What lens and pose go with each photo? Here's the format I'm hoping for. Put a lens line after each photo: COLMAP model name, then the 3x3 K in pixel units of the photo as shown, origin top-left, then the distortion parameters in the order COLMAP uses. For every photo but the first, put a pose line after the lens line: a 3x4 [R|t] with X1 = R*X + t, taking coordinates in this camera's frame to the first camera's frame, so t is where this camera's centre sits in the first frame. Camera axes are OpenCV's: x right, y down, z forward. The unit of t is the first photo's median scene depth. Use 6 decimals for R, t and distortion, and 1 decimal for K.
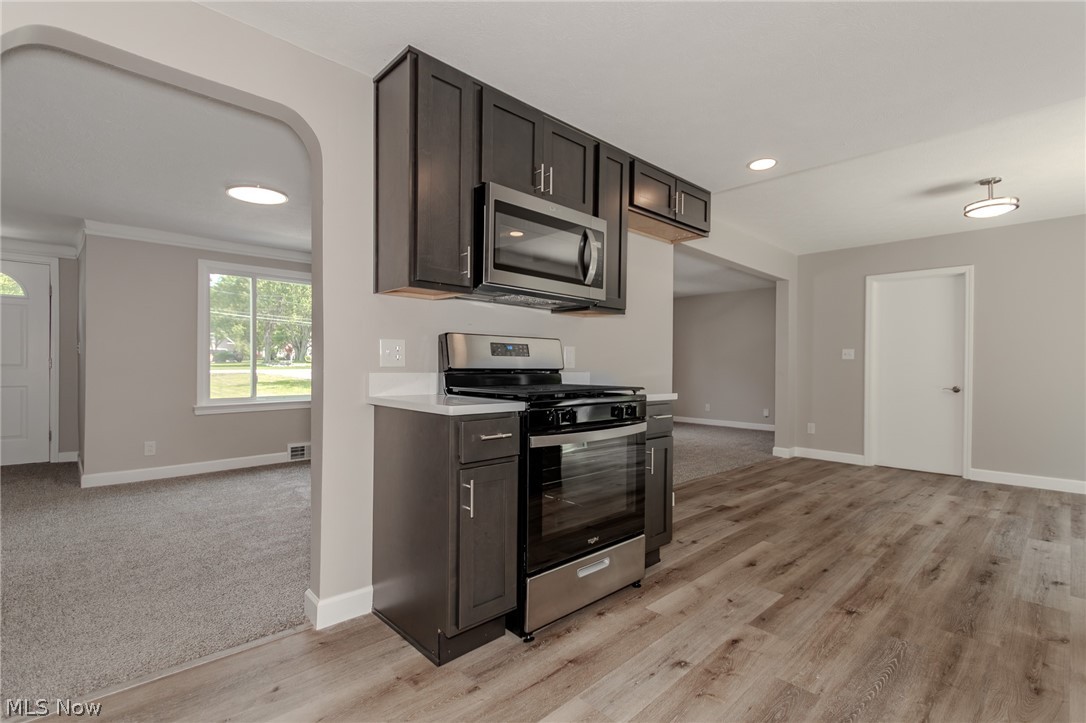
lens RADIAL K [[505.0, 0, 541.0], [0, 505.0, 360.7], [0, 0, 1]] dist [0.014090, -0.008971]
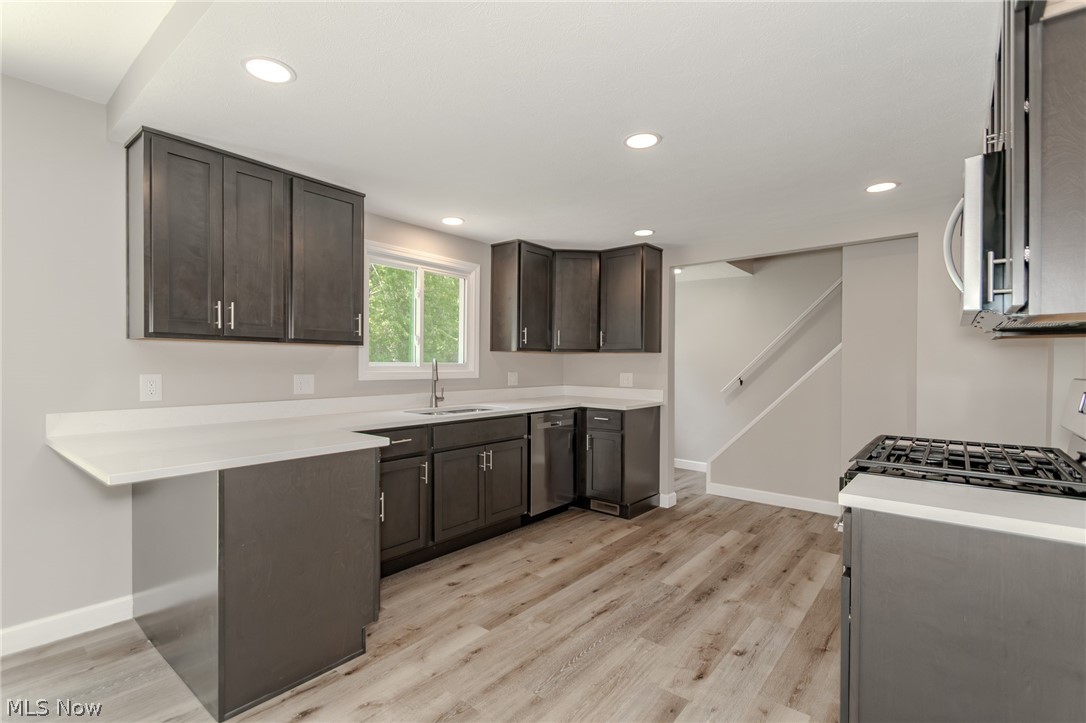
lens RADIAL K [[505.0, 0, 533.3], [0, 505.0, 366.0], [0, 0, 1]] dist [0.014090, -0.008971]
pose [[-0.992986, -0.015947, -0.117150, 0.532119], [-0.015018, 0.999848, -0.008806, -0.044407], [0.117272, -0.006985, -0.993075, 1.244477]]
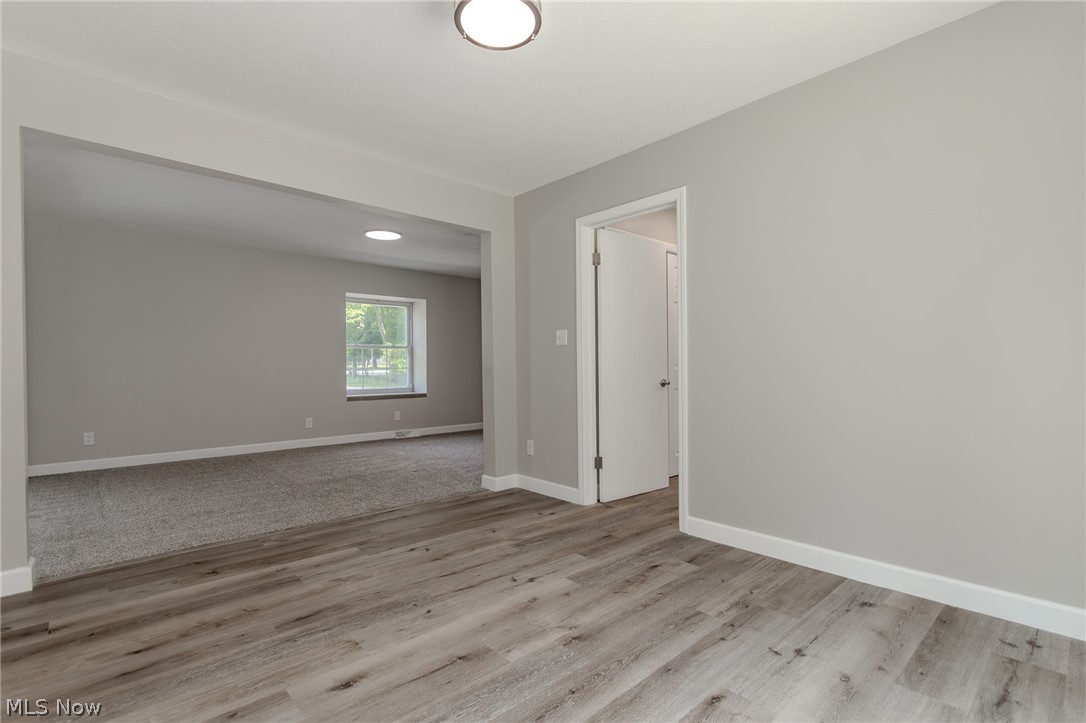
lens RADIAL K [[505.0, 0, 538.1], [0, 505.0, 366.2], [0, 0, 1]] dist [0.014090, -0.008971]
pose [[0.999527, -0.019071, -0.024143, 1.093376], [0.019374, 0.999736, 0.012373, 0.029424], [0.023900, -0.012835, 0.999632, 0.609316]]
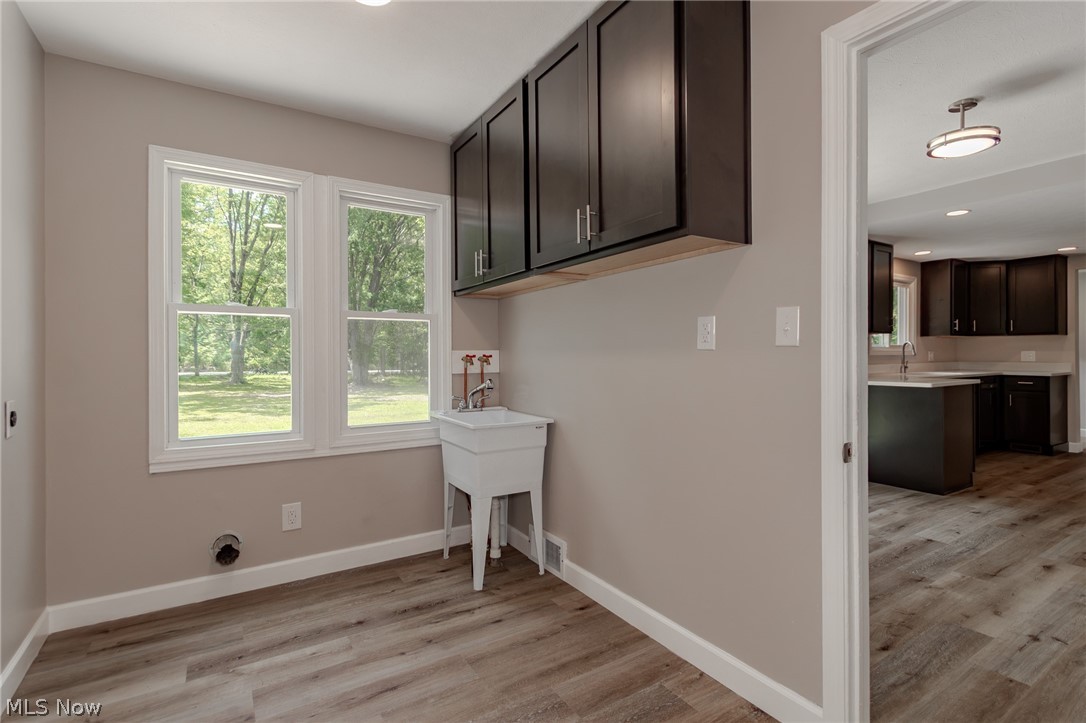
lens RADIAL K [[505.0, 0, 532.1], [0, 505.0, 359.6], [0, 0, 1]] dist [0.014090, -0.008971]
pose [[-0.974496, -0.002426, 0.224390, 1.557274], [-0.002315, 0.999997, 0.000757, -0.002794], [-0.224391, 0.000218, -0.974499, 2.183069]]
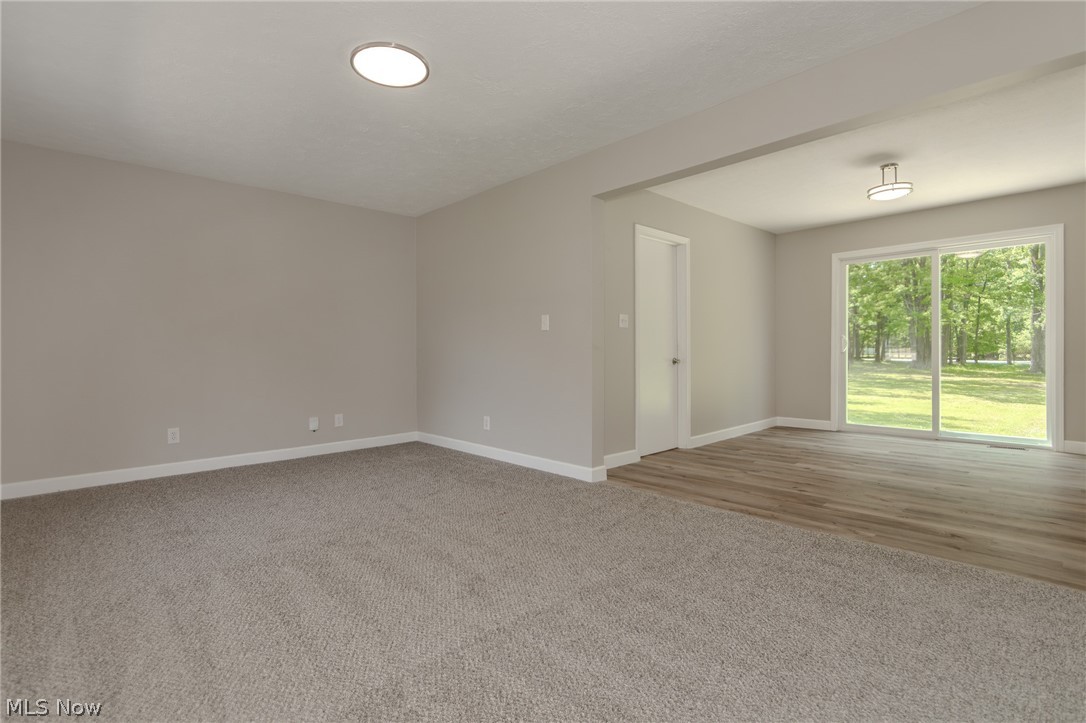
lens RADIAL K [[505.0, 0, 535.8], [0, 505.0, 361.2], [0, 0, 1]] dist [0.014090, -0.008971]
pose [[0.018355, -0.032053, 0.999318, -0.288227], [-0.004404, 0.999474, 0.032139, 0.042527], [-0.999822, -0.004990, 0.018204, 2.074263]]
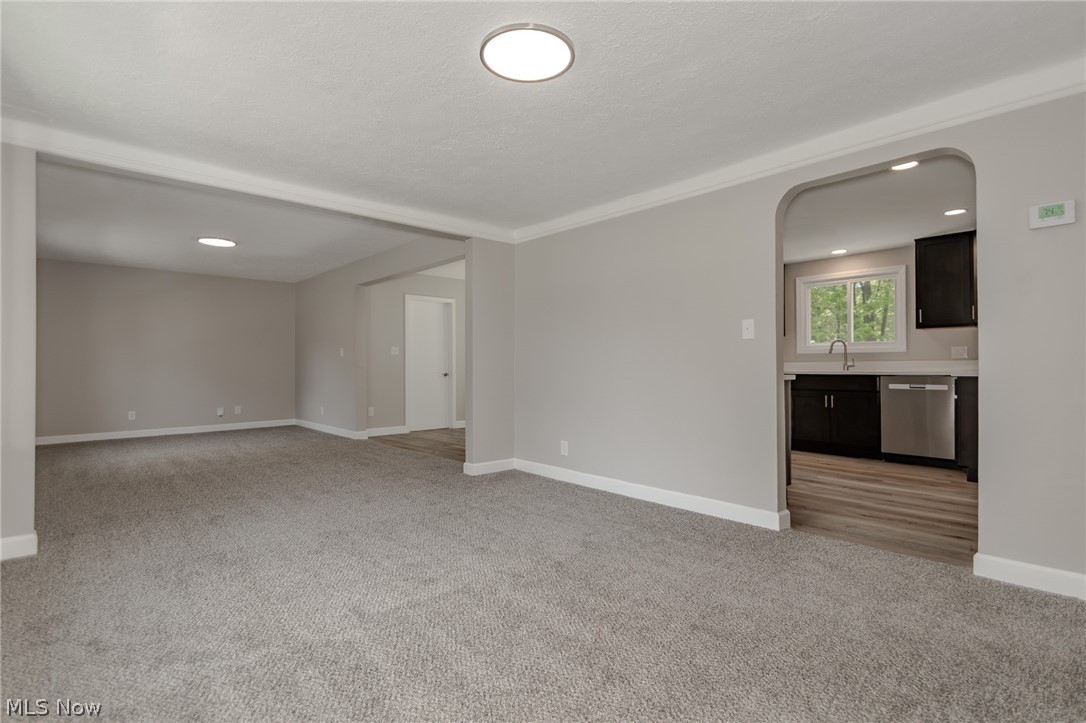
lens RADIAL K [[505.0, 0, 533.4], [0, 505.0, 363.8], [0, 0, 1]] dist [0.014090, -0.008971]
pose [[0.022986, -0.004064, 0.999728, -1.291945], [-0.007569, 0.999962, 0.004239, 0.022554], [-0.999707, -0.007665, 0.022954, 1.133157]]
